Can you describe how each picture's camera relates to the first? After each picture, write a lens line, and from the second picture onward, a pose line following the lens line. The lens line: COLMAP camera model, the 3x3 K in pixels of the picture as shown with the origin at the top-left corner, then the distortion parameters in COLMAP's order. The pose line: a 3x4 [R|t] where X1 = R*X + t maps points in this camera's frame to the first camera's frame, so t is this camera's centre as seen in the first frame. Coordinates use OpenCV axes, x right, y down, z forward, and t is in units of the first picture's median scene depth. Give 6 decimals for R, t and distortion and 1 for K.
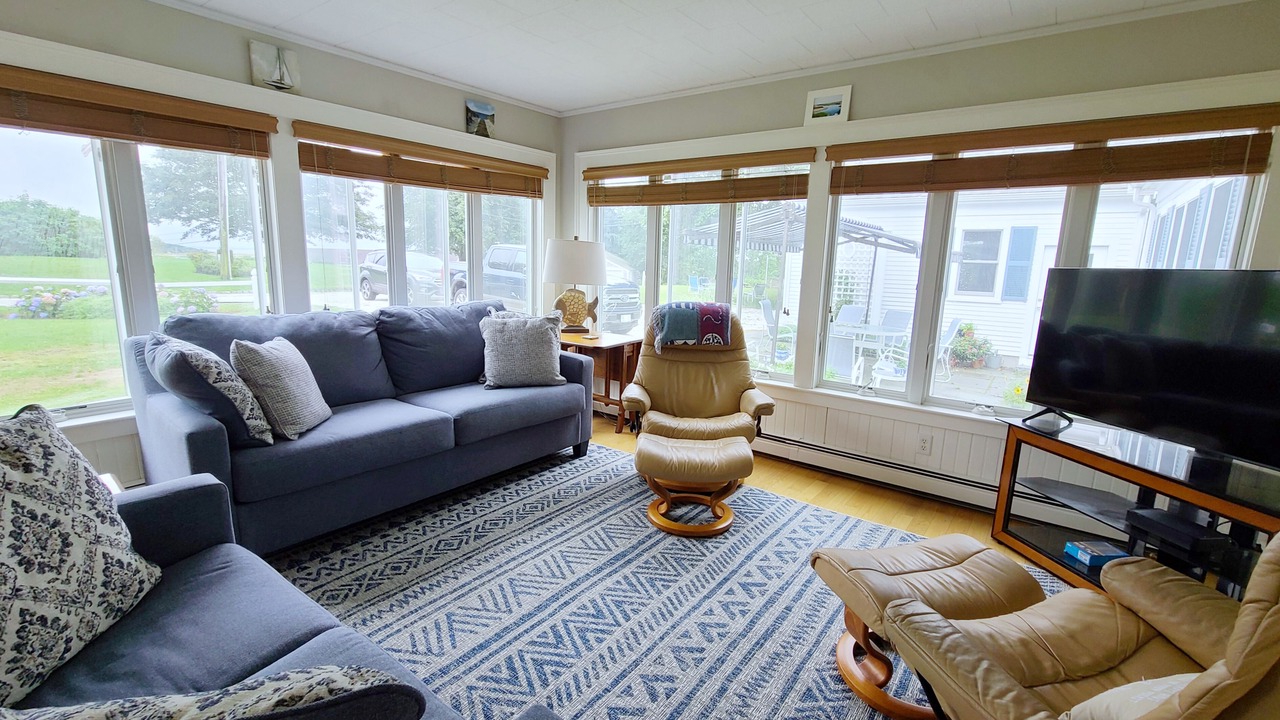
lens RADIAL K [[555.0, 0, 645.7], [0, 555.0, 354.6], [0, 0, 1]] dist [-0.000821, -0.000499]
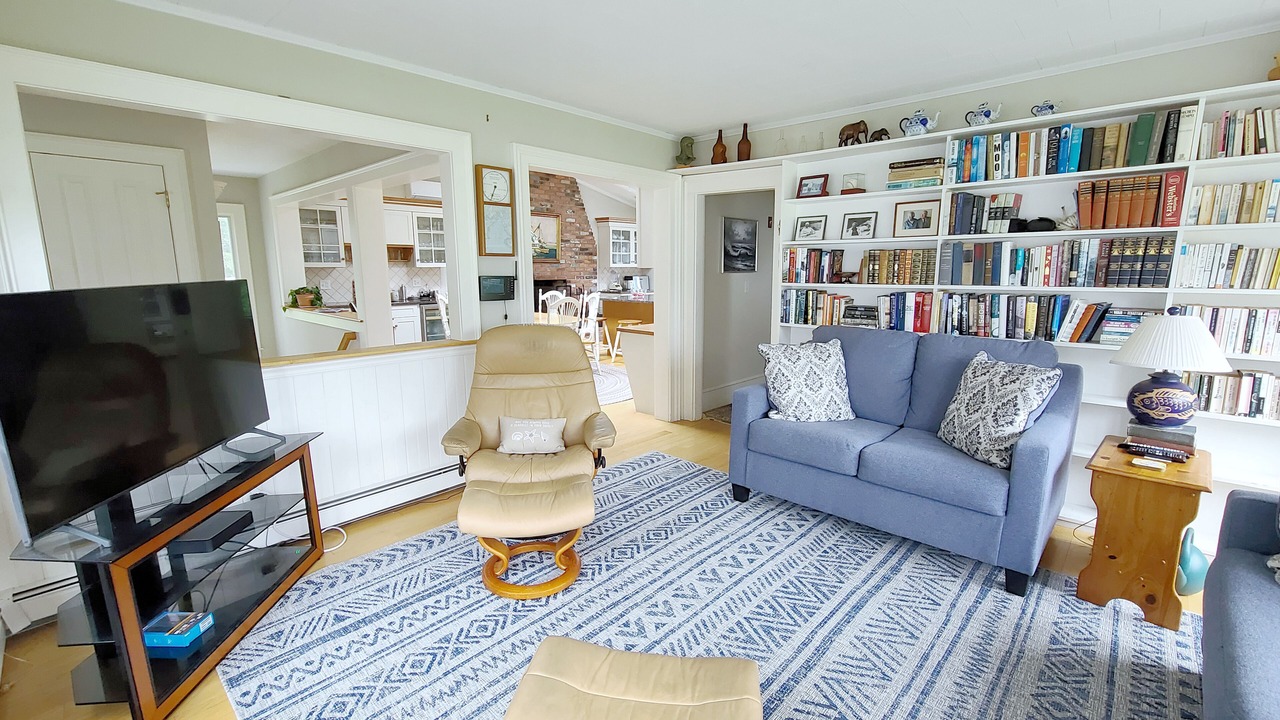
lens RADIAL K [[555.0, 0, 635.6], [0, 555.0, 356.1], [0, 0, 1]] dist [-0.000821, -0.000499]
pose [[-0.992578, -0.040333, 0.114722, 0.057090], [-0.000490, 0.944716, 0.327889, -0.328713], [-0.121605, 0.325399, -0.937725, 1.708207]]
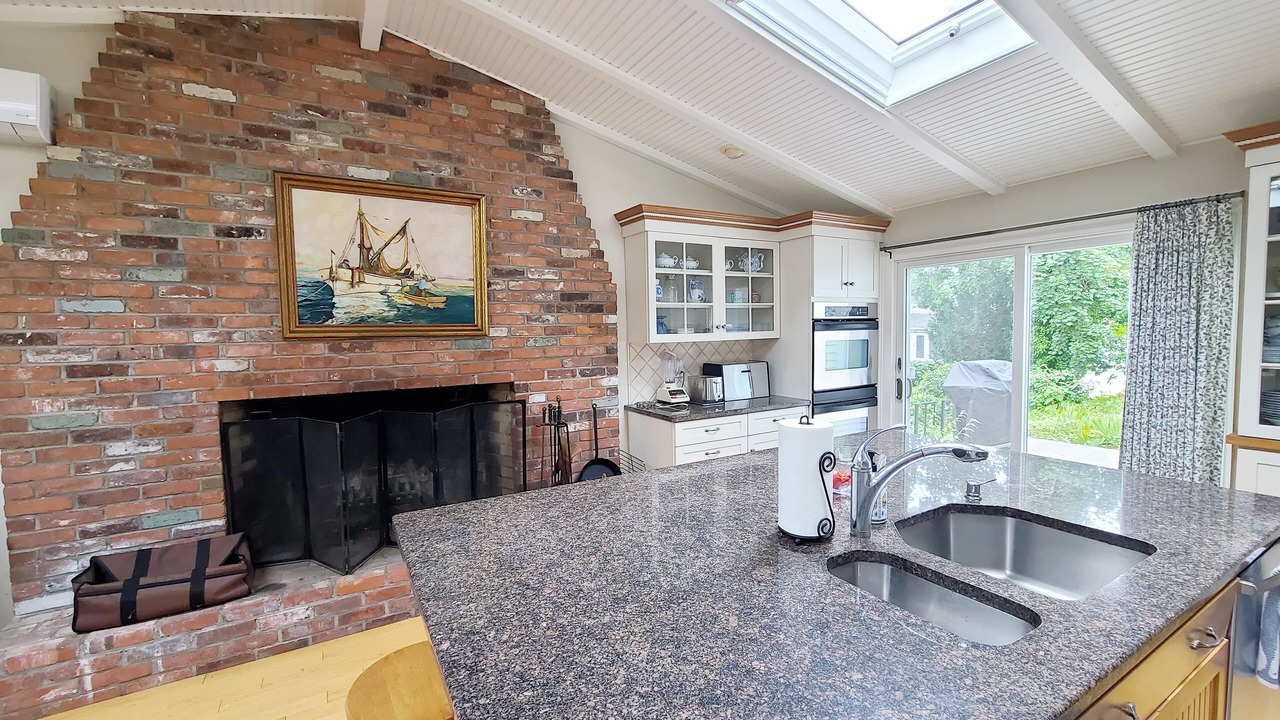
lens RADIAL K [[531.1, 0, 642.6], [0, 531.1, 357.9], [0, 0, 1]] dist [-0.006499, 0.001875]
pose [[-0.918535, -0.032529, 0.393999, 0.122415], [0.063043, 0.971804, 0.227207, -0.132370], [-0.390281, 0.233536, -0.890585, 0.471570]]
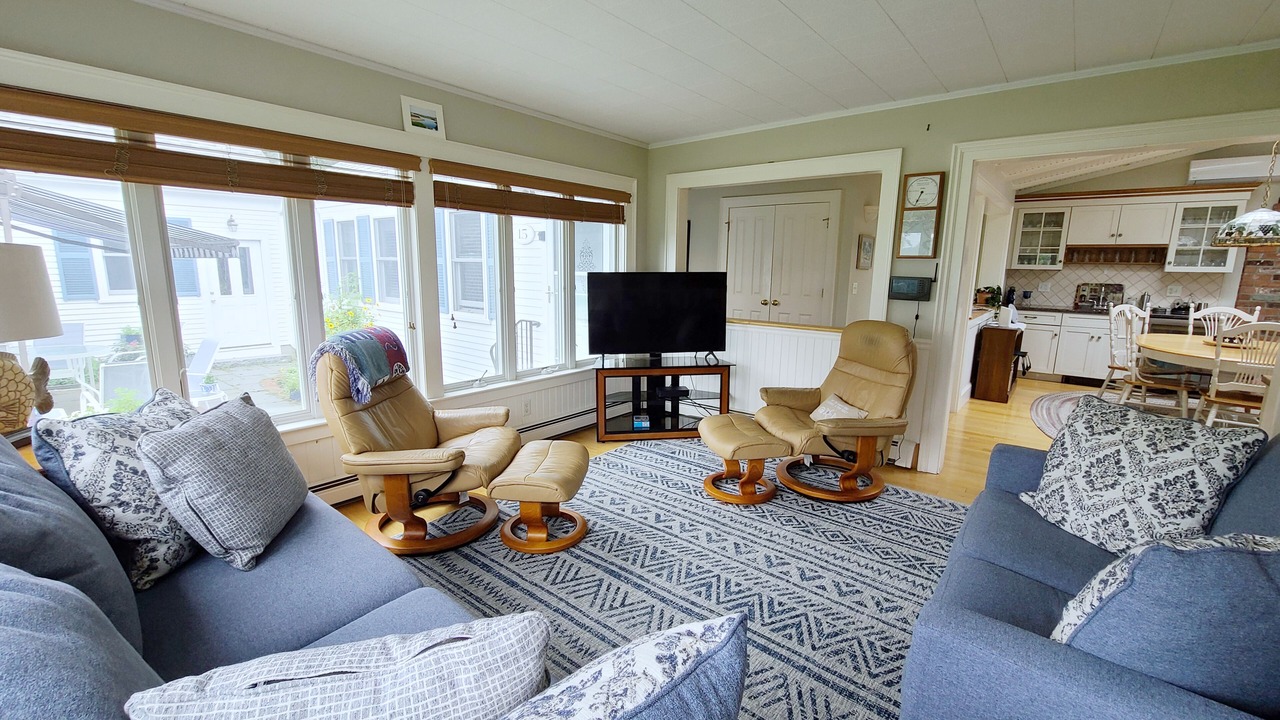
lens RADIAL K [[531.1, 0, 629.9], [0, 531.1, 360.9], [0, 0, 1]] dist [-0.006499, 0.001875]
pose [[0.059396, -0.205417, 0.976870, -1.027202], [0.158818, 0.968078, 0.193912, -0.225247], [-0.985520, 0.143627, 0.090124, 0.921787]]
